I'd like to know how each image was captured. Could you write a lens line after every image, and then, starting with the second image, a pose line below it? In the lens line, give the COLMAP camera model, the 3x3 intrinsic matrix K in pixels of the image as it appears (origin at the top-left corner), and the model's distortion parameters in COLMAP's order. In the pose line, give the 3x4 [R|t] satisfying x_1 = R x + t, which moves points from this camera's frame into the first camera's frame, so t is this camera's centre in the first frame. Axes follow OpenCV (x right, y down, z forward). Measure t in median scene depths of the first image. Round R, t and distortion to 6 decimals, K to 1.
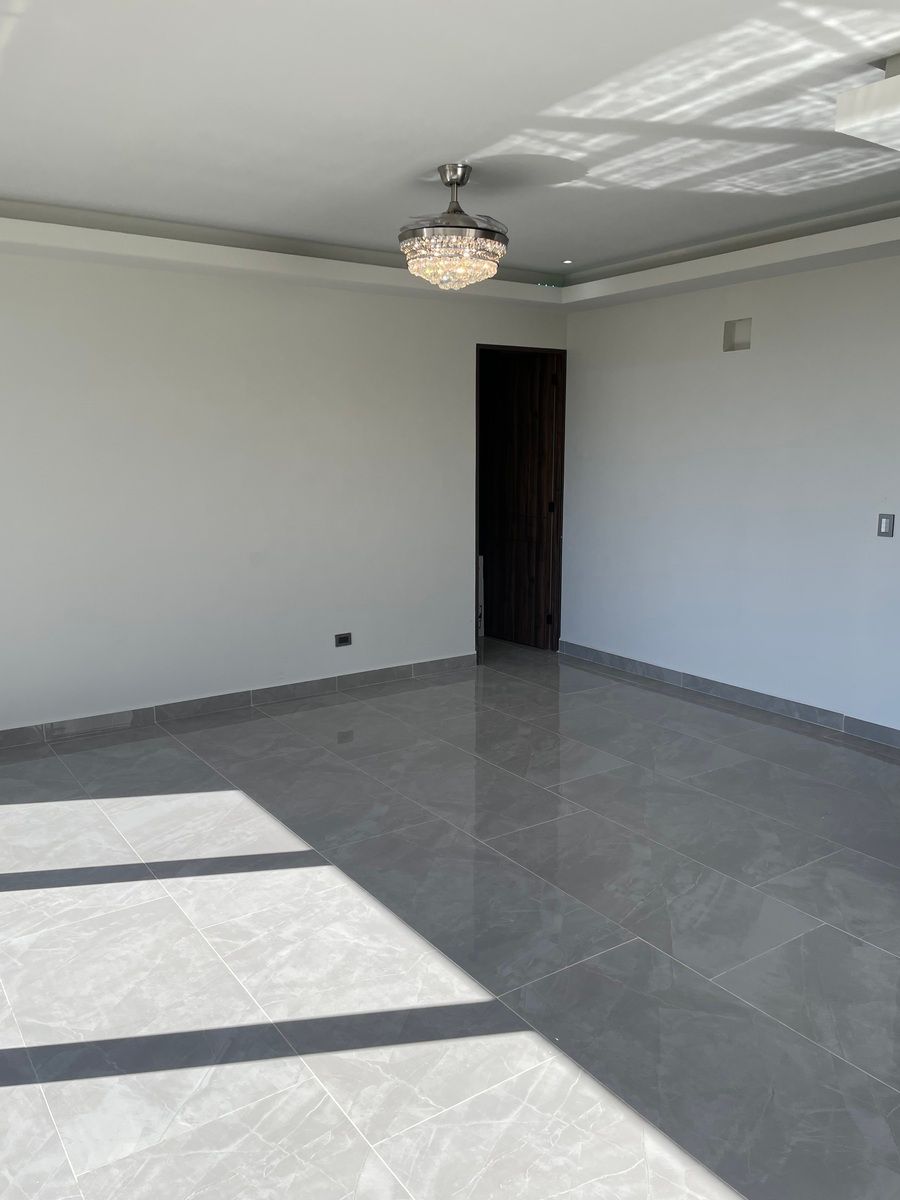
lens RADIAL K [[915.2, 0, 440.3], [0, 915.2, 615.1], [0, 0, 1]] dist [0.087428, -0.135077]
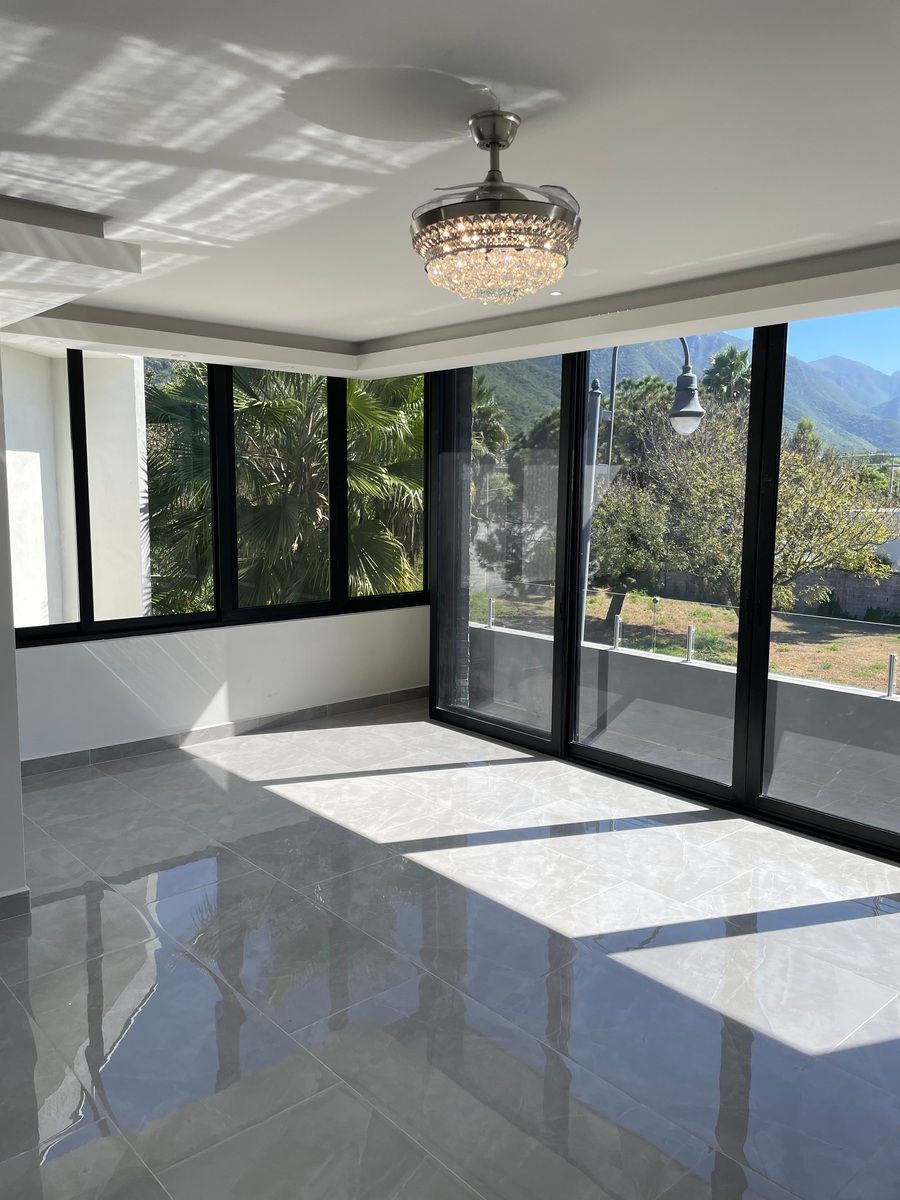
lens RADIAL K [[915.2, 0, 440.3], [0, 915.2, 615.1], [0, 0, 1]] dist [0.087428, -0.135077]
pose [[-0.990931, 0.014816, -0.133554, 0.179442], [-0.028977, 0.946956, 0.320053, -0.445099], [0.131211, 0.321021, -0.937939, 2.118189]]
